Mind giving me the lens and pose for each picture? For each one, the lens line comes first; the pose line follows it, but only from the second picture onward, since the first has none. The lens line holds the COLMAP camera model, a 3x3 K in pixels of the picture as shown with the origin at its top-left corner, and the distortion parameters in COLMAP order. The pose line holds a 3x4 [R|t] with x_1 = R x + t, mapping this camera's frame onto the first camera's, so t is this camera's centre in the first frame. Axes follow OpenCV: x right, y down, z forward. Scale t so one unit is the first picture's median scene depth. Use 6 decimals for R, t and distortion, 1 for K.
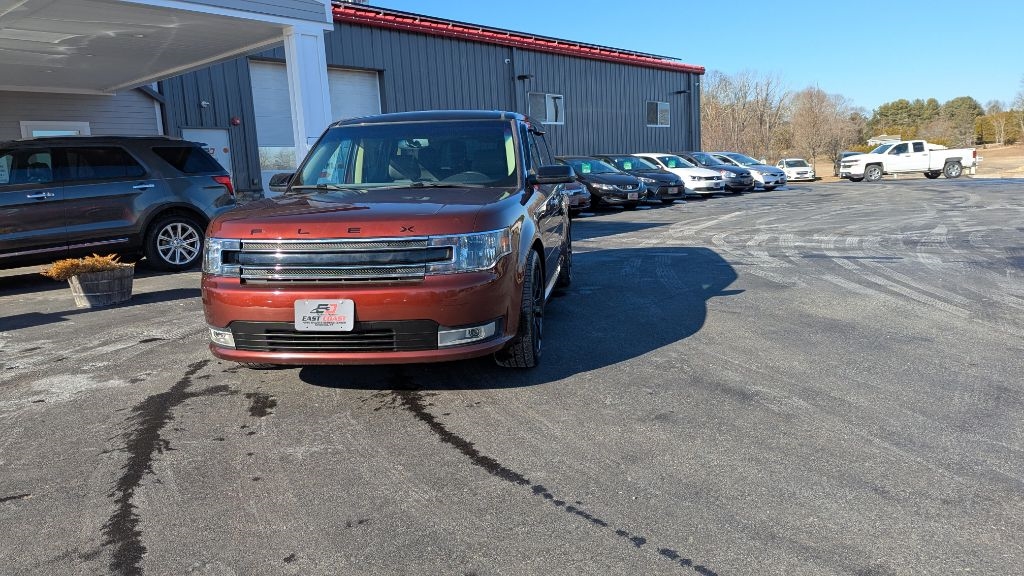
lens RADIAL K [[728.6, 0, 512.3], [0, 728.6, 272.3], [0, 0, 1]] dist [0.069682, -0.065998]
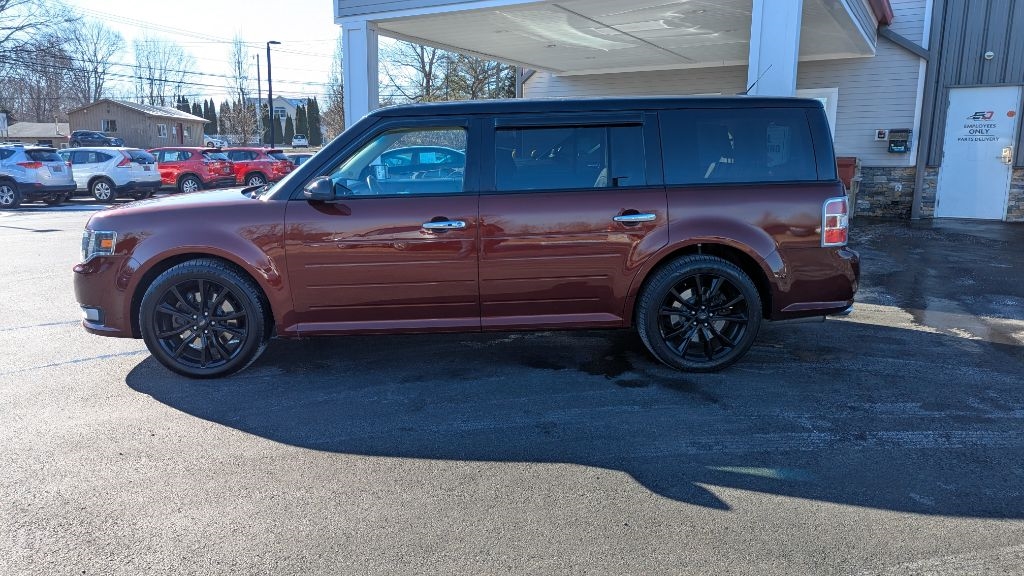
lens RADIAL K [[728.6, 0, 504.0], [0, 728.6, 284.2], [0, 0, 1]] dist [0.069682, -0.065998]
pose [[0.191633, 0.219719, -0.956557, 0.868314], [-0.137451, 0.971023, 0.195505, -0.212010], [0.971794, 0.094015, 0.216280, 0.998806]]
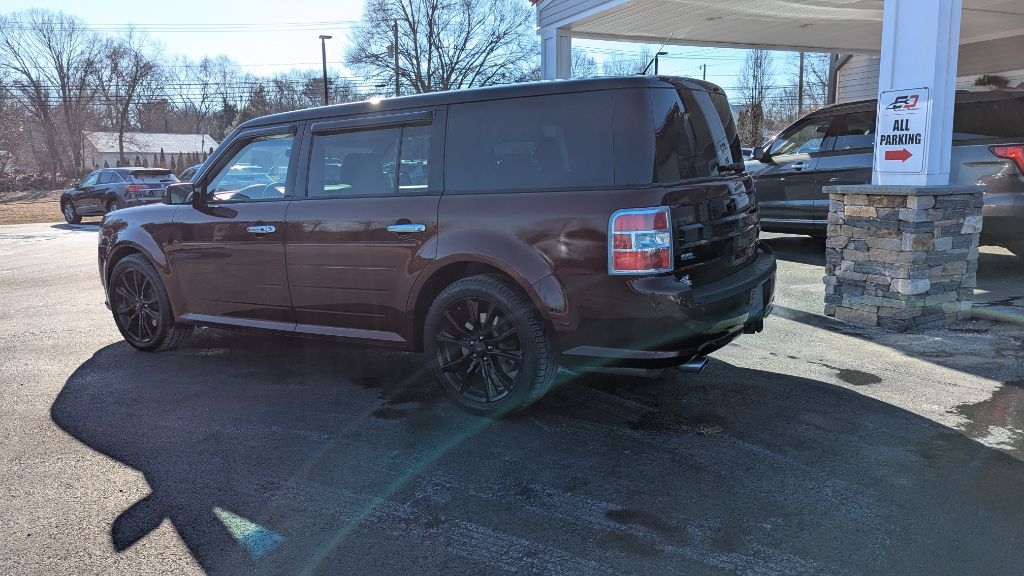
lens RADIAL K [[728.6, 0, 503.4], [0, 728.6, 280.3], [0, 0, 1]] dist [0.069682, -0.065998]
pose [[-0.395378, 0.198018, -0.896920, 0.718328], [-0.076192, 0.966049, 0.246867, -0.280910], [0.915353, 0.165944, -0.366868, 1.678629]]
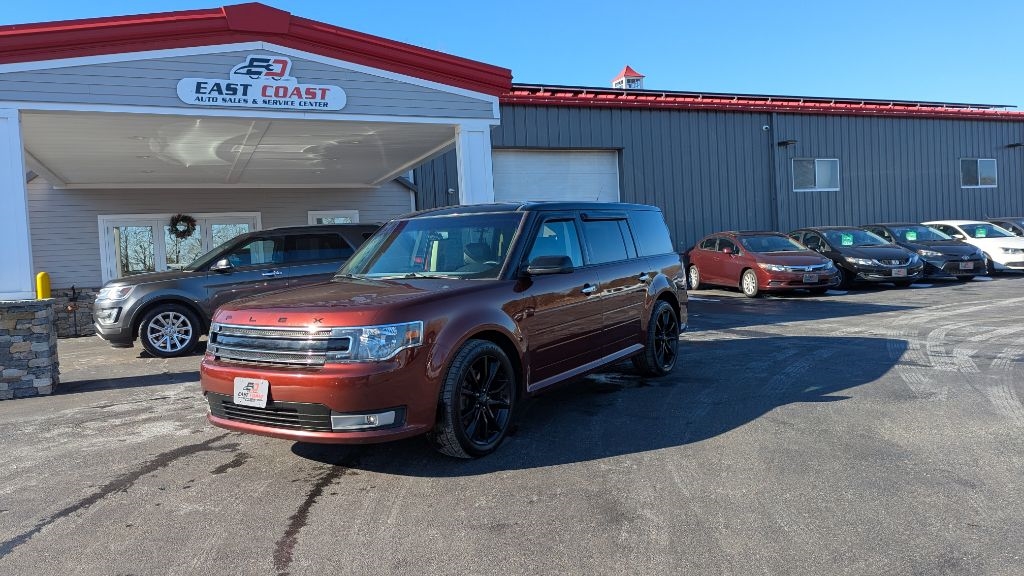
lens RADIAL K [[728.6, 0, 505.7], [0, 728.6, 288.3], [0, 0, 1]] dist [0.069682, -0.065998]
pose [[0.902506, 0.019432, -0.430239, 0.422789], [-0.049657, 0.997014, -0.059135, -0.039893], [0.427805, 0.074734, 0.900776, 0.076912]]
